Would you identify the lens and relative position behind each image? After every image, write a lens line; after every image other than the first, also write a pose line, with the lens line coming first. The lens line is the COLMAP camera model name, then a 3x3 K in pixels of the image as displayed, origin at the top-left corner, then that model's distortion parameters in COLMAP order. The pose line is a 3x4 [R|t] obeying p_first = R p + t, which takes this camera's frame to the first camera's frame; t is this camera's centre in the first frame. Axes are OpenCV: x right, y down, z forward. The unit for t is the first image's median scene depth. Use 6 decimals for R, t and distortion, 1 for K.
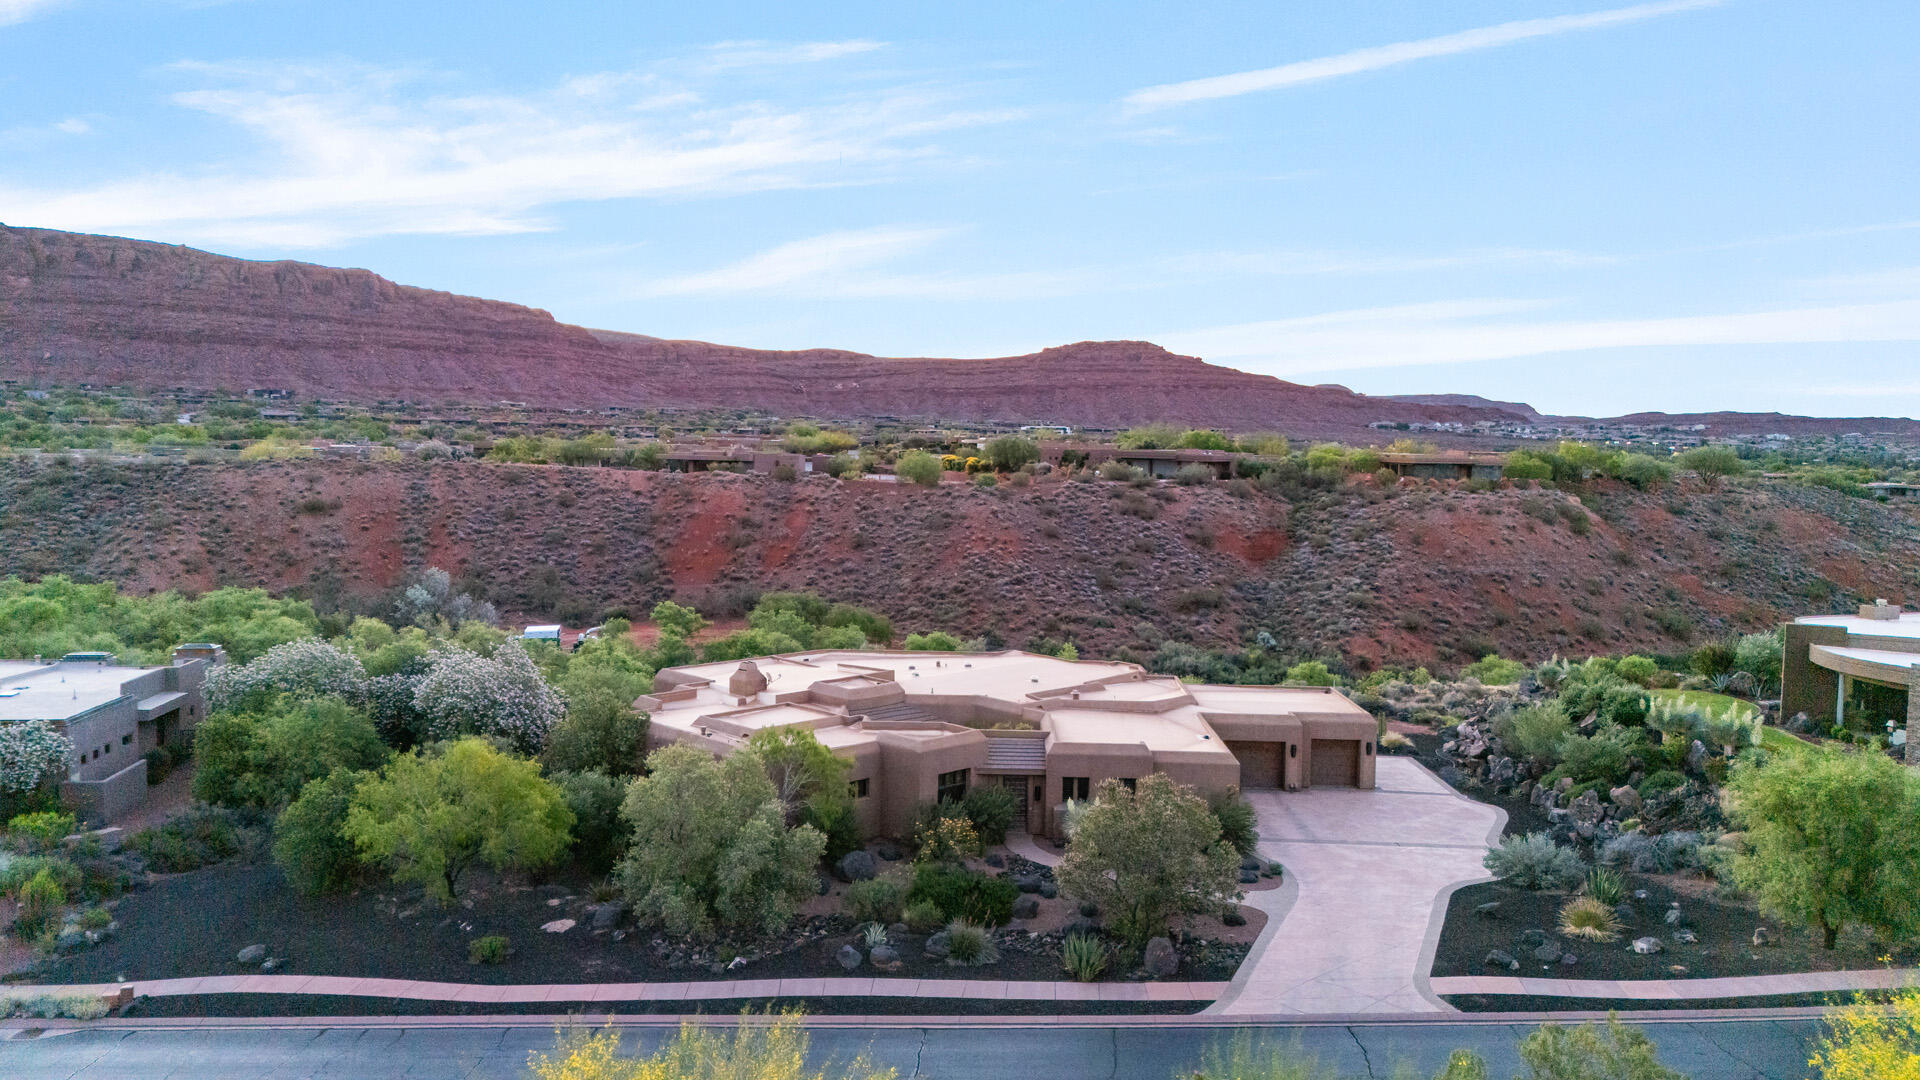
lens RADIAL K [[1420.9, 0, 961.5], [0, 1420.9, 536.6], [0, 0, 1]] dist [0.077587, -0.067466]
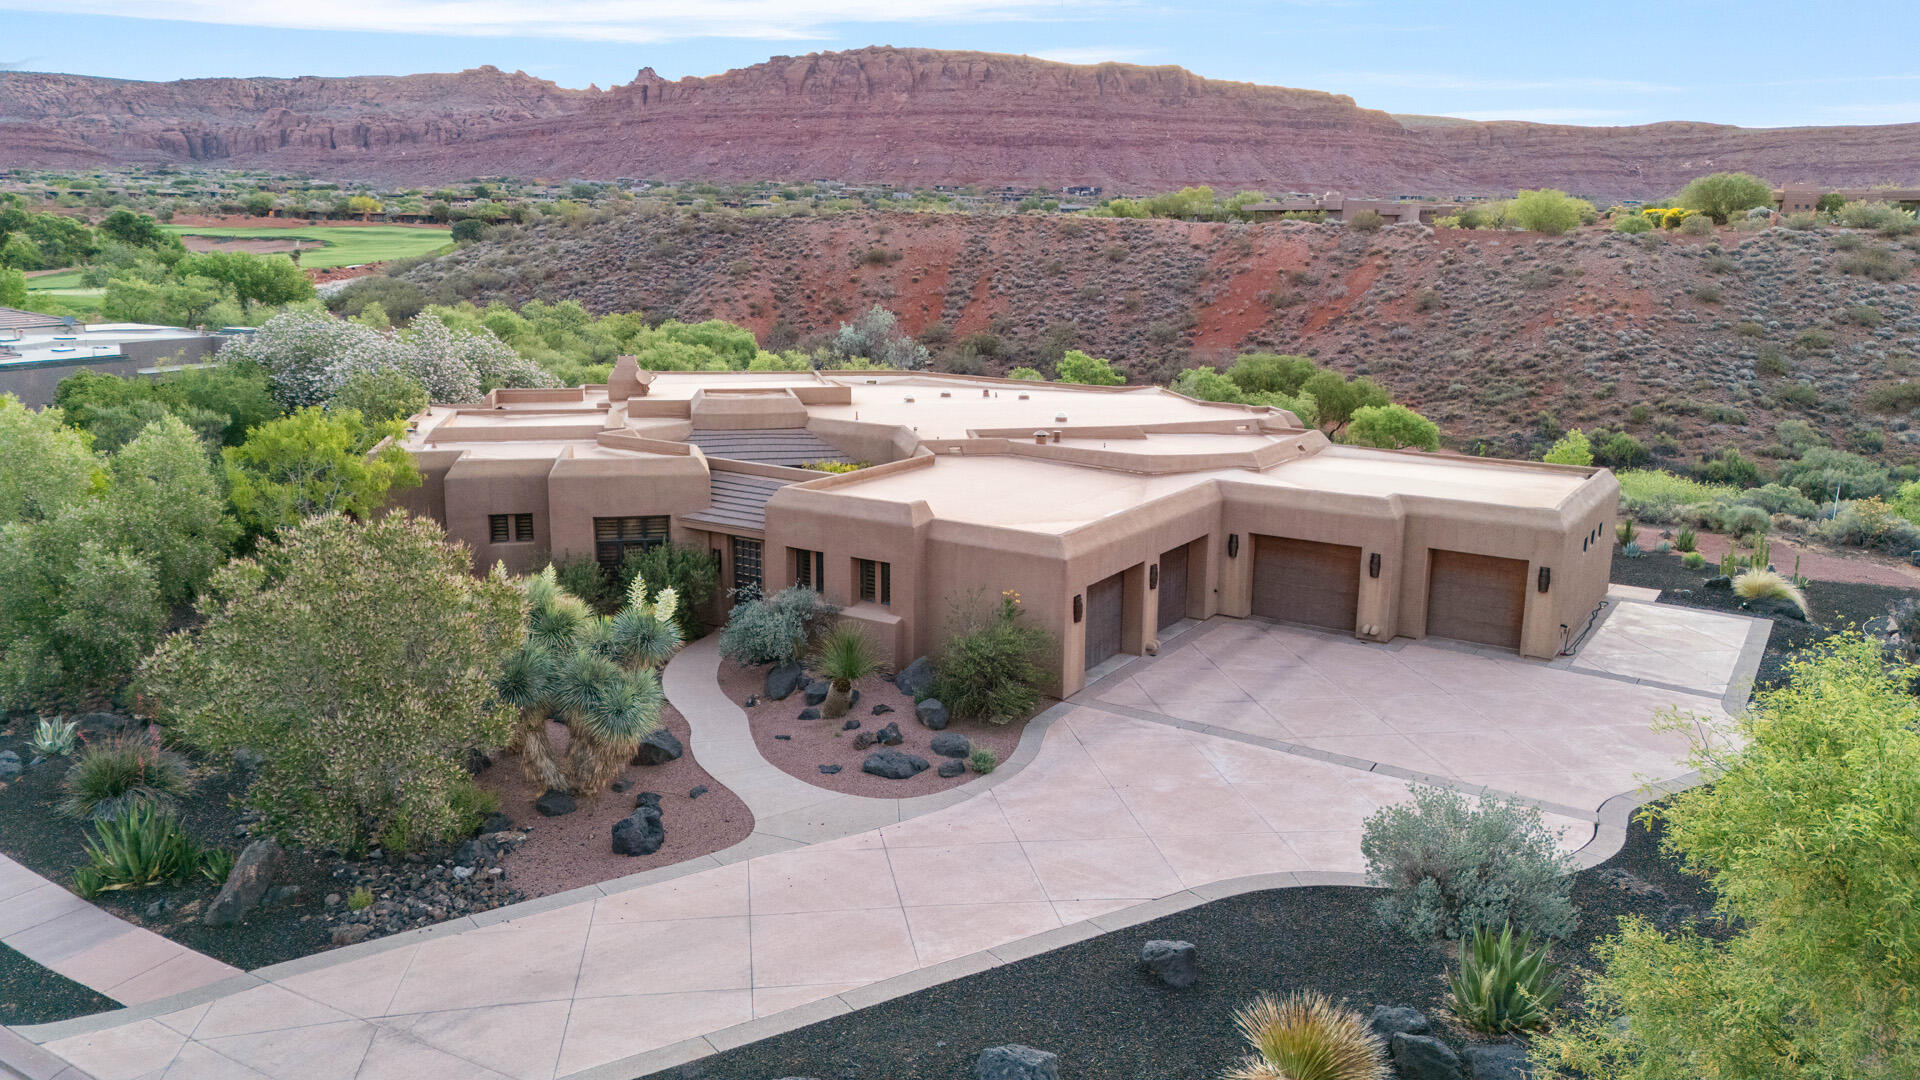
lens RADIAL K [[1420.9, 0, 949.3], [0, 1420.9, 518.0], [0, 0, 1]] dist [0.077587, -0.067466]
pose [[0.846904, 0.100664, -0.522131, 0.132656], [-0.034926, 0.990328, 0.134279, 0.024290], [0.530598, -0.095486, 0.842228, 0.171333]]
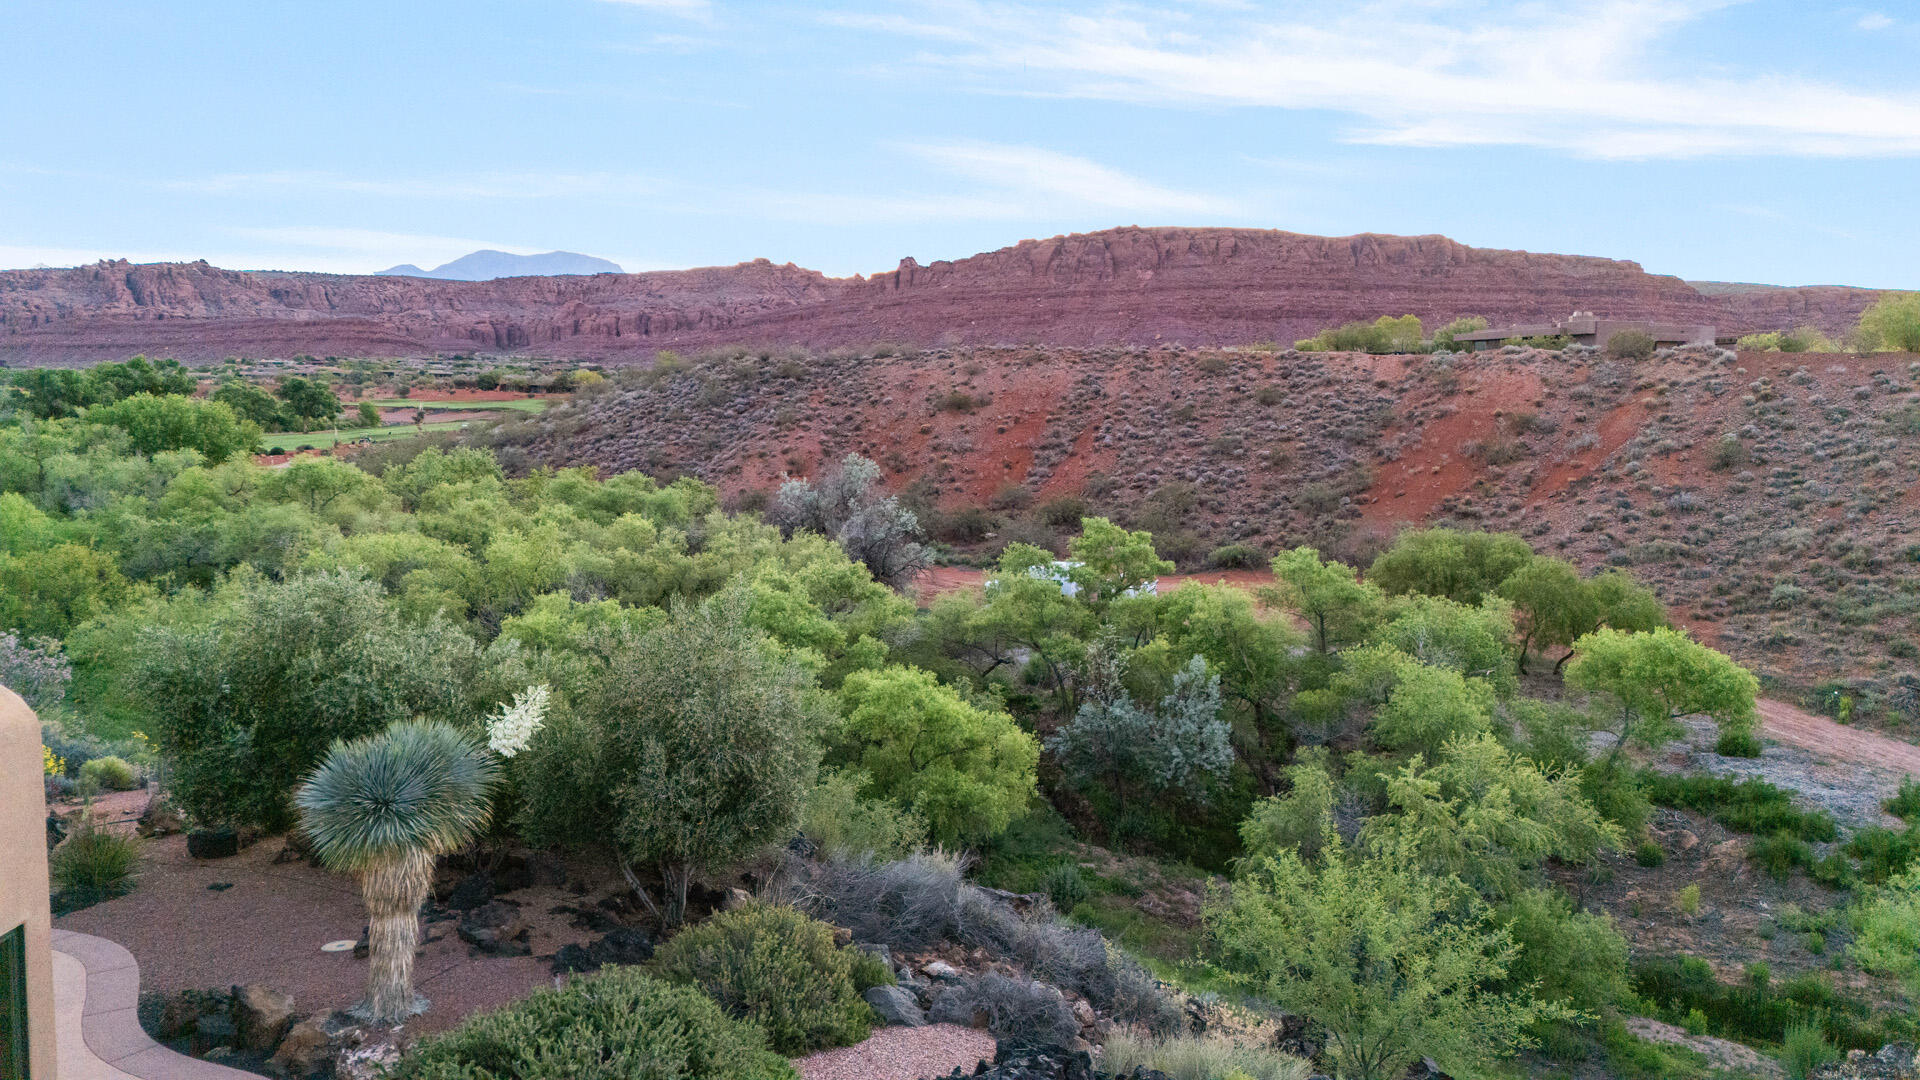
lens RADIAL K [[1420.9, 0, 942.0], [0, 1420.9, 525.7], [0, 0, 1]] dist [0.077587, -0.067466]
pose [[0.735671, 0.048137, -0.675627, 0.072854], [-0.042911, 0.998780, 0.024436, 0.027979], [0.675979, 0.011015, 0.736839, 0.423663]]
